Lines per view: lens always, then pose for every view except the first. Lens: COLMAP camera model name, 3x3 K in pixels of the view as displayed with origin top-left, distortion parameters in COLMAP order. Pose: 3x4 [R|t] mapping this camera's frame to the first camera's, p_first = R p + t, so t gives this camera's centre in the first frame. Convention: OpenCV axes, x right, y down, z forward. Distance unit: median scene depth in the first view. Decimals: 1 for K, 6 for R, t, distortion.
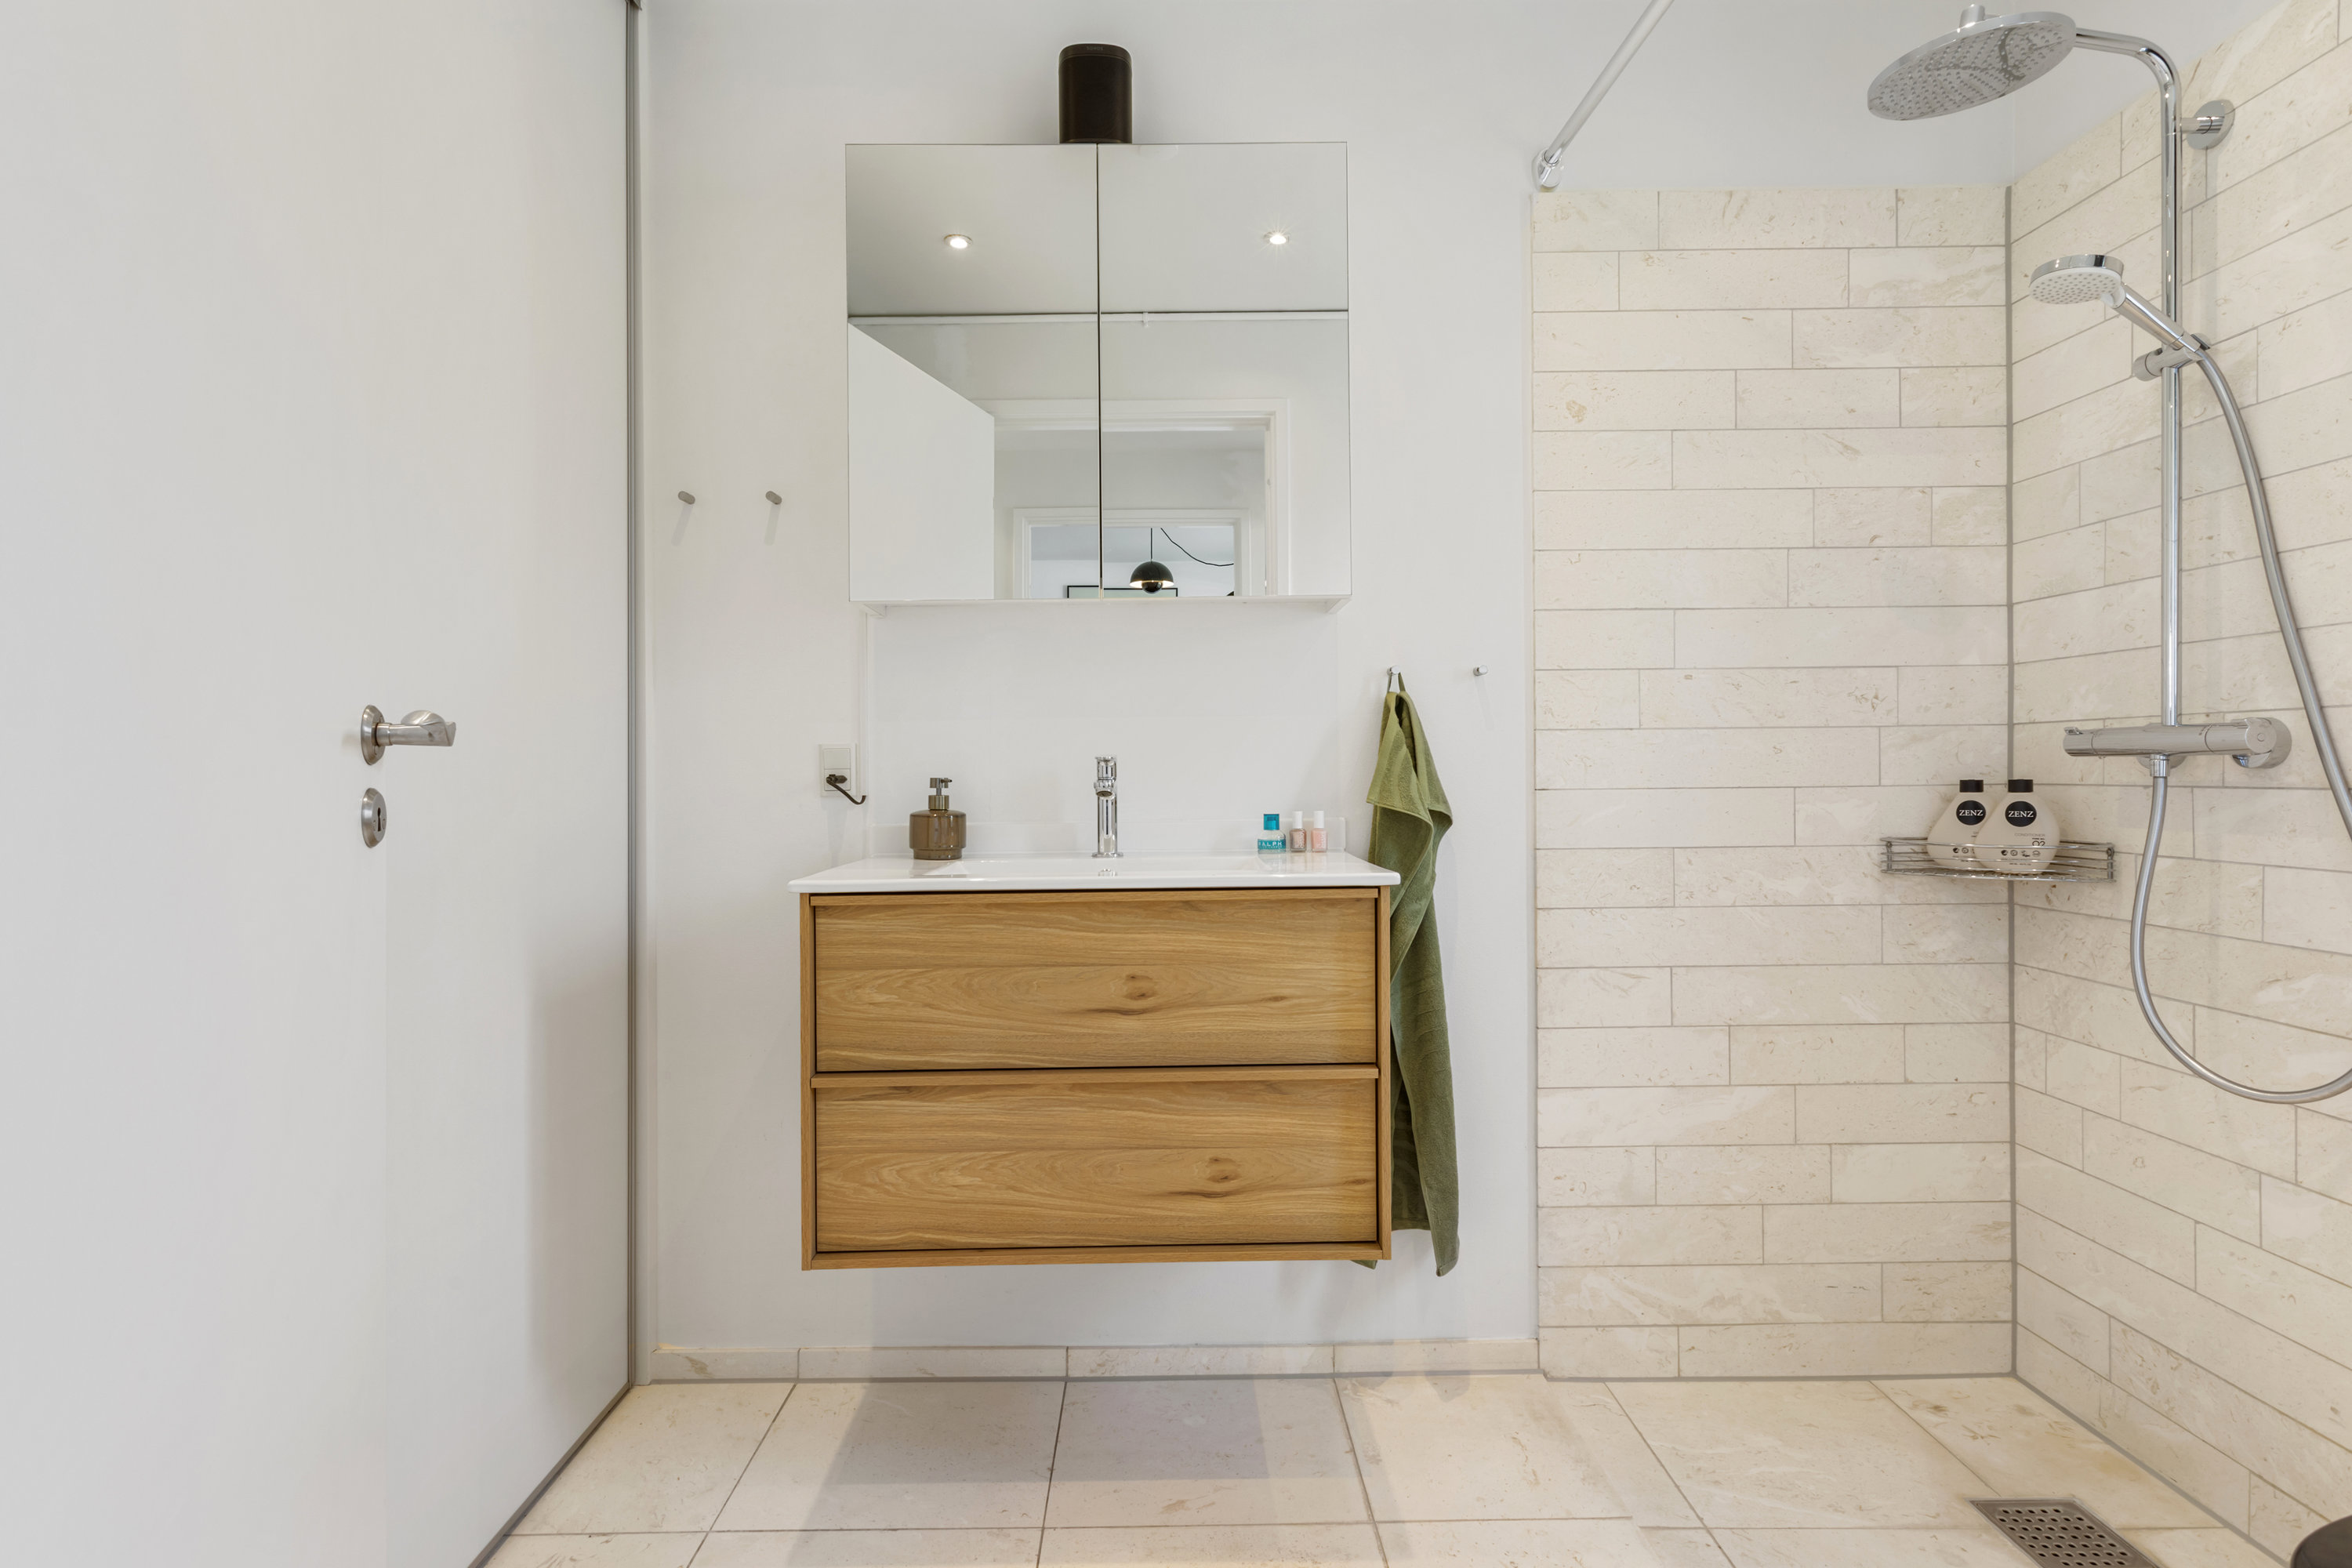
lens RADIAL K [[1186.3, 0, 1176.0], [0, 1186.3, 784.0], [0, 0, 1]] dist [0.017954, -0.001045]
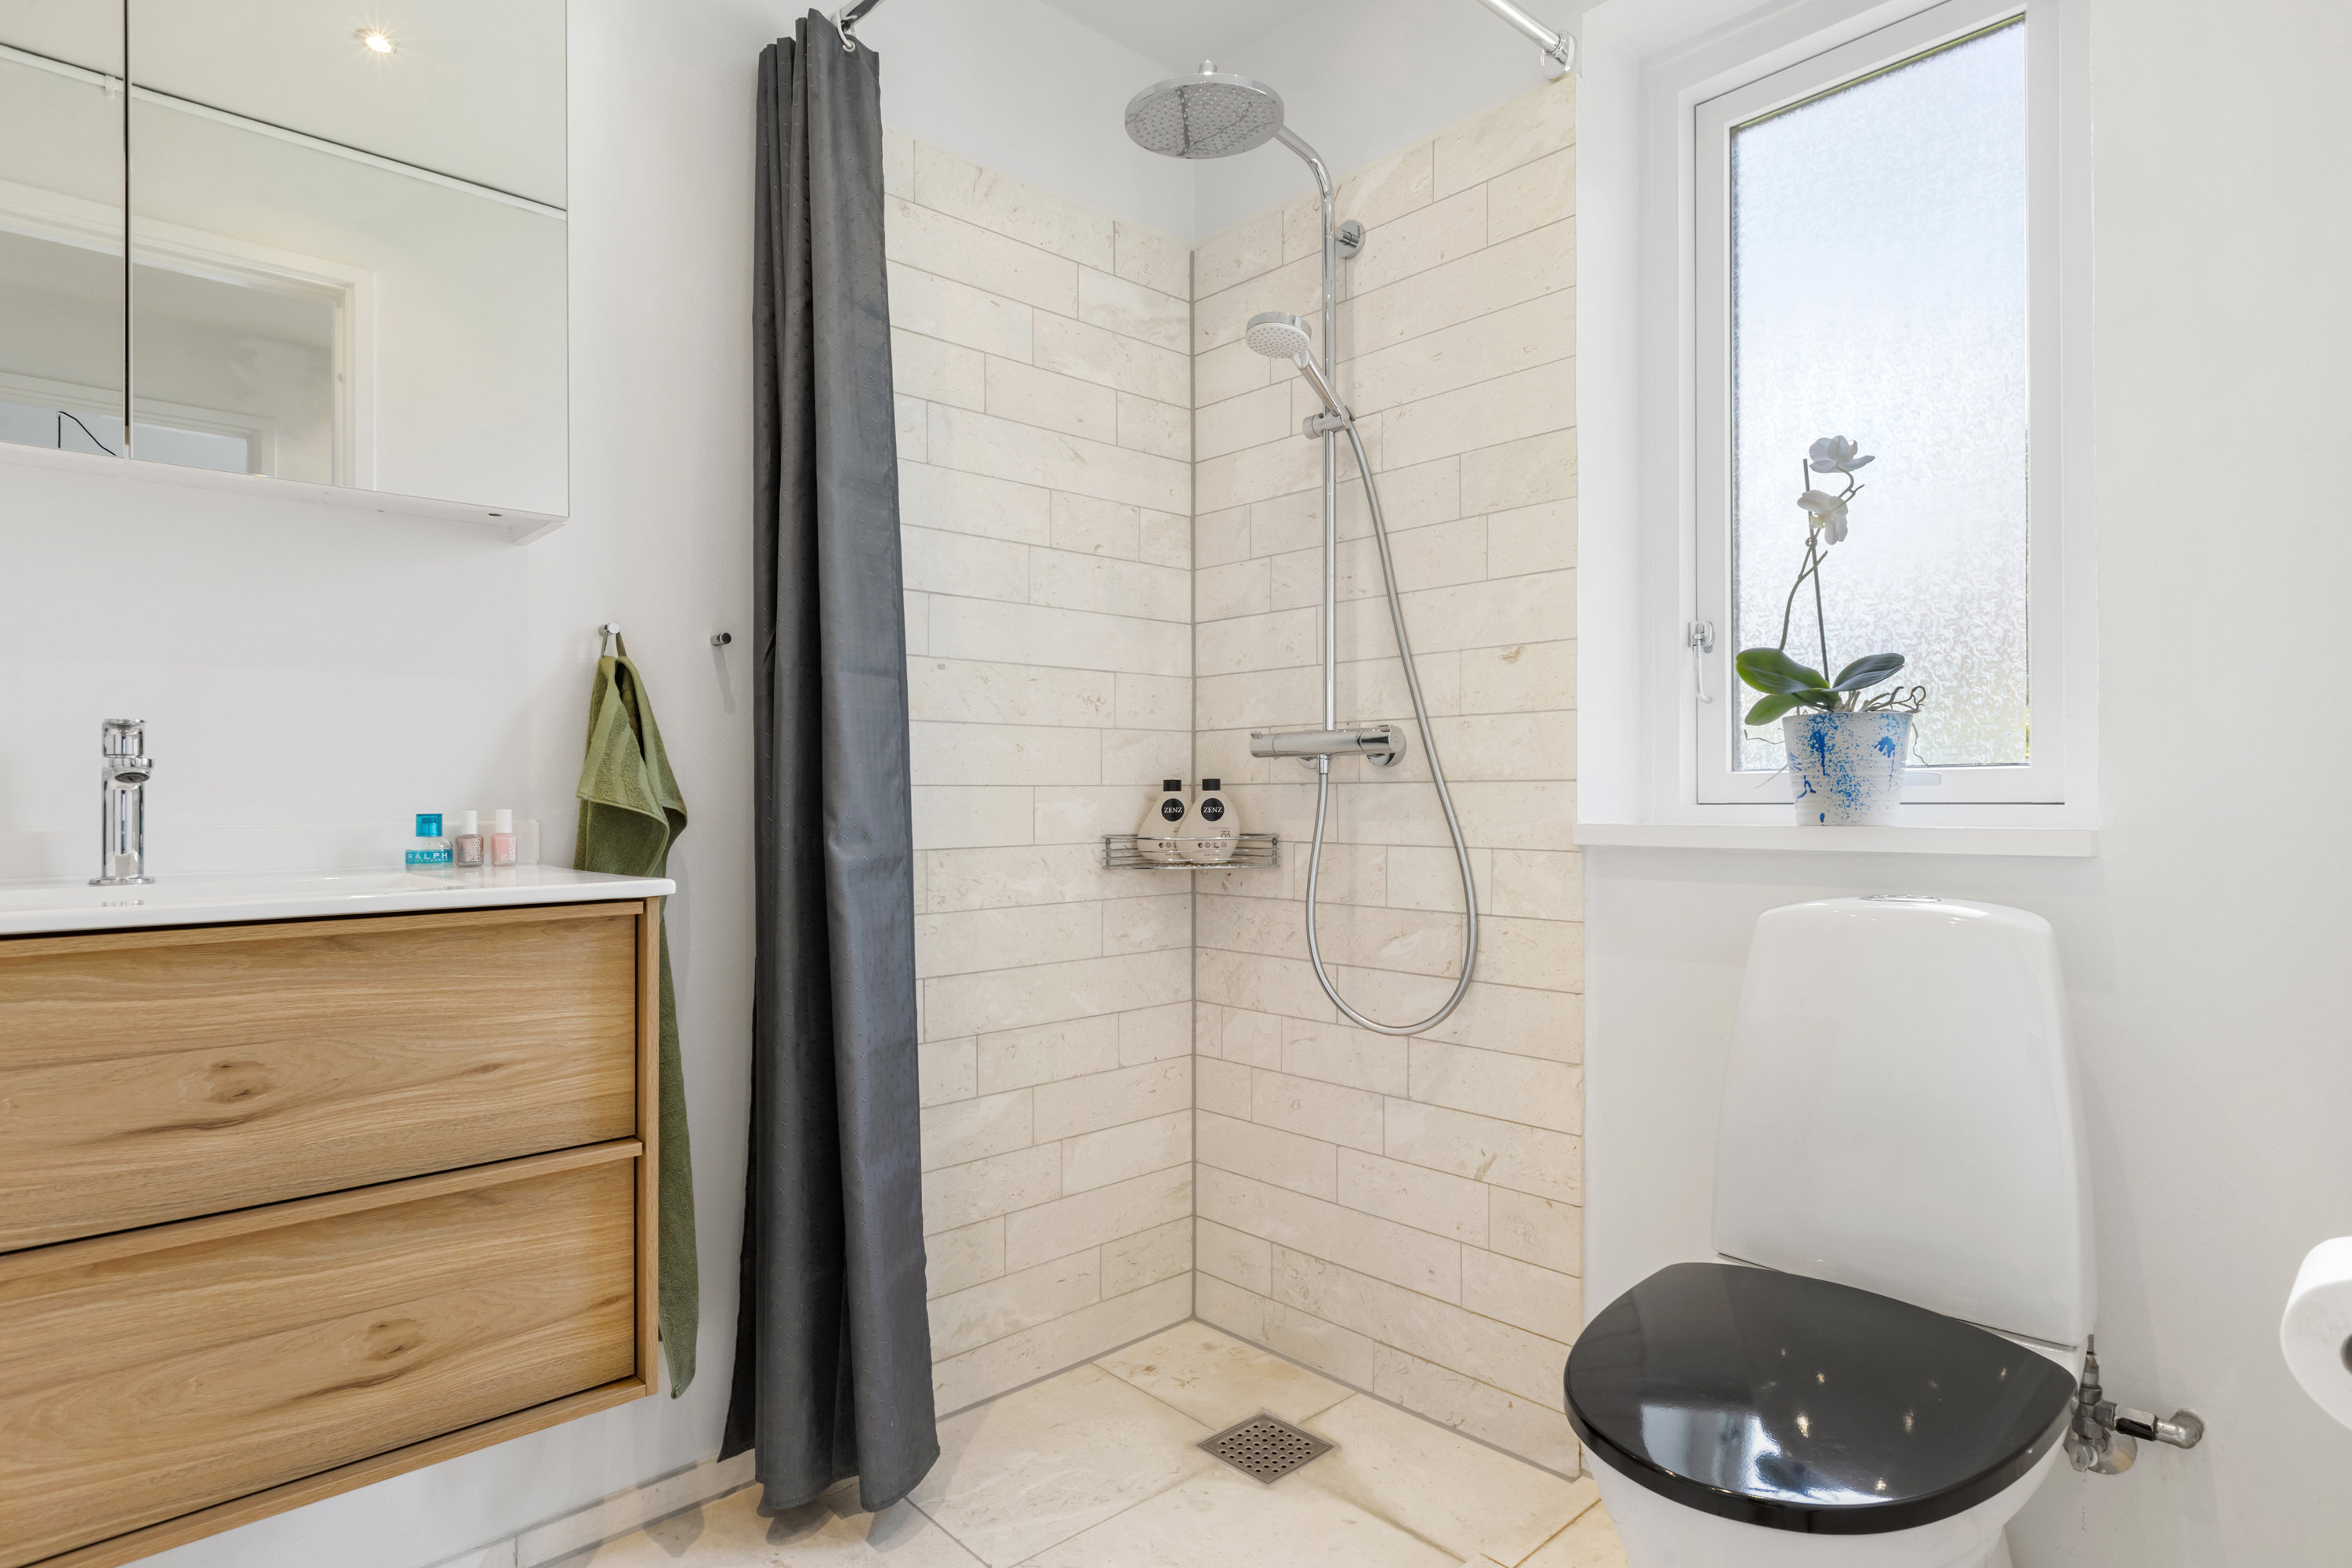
lens RADIAL K [[1239.0, 0, 1182.4], [0, 1239.0, 798.6], [0, 0, 1]] dist [0.001970, 0.000023]
pose [[0.740076, 0.006606, 0.672491, -0.087464], [0.003876, 0.999893, -0.014088, 0.029570], [-0.672512, 0.013033, 0.739971, 0.159263]]
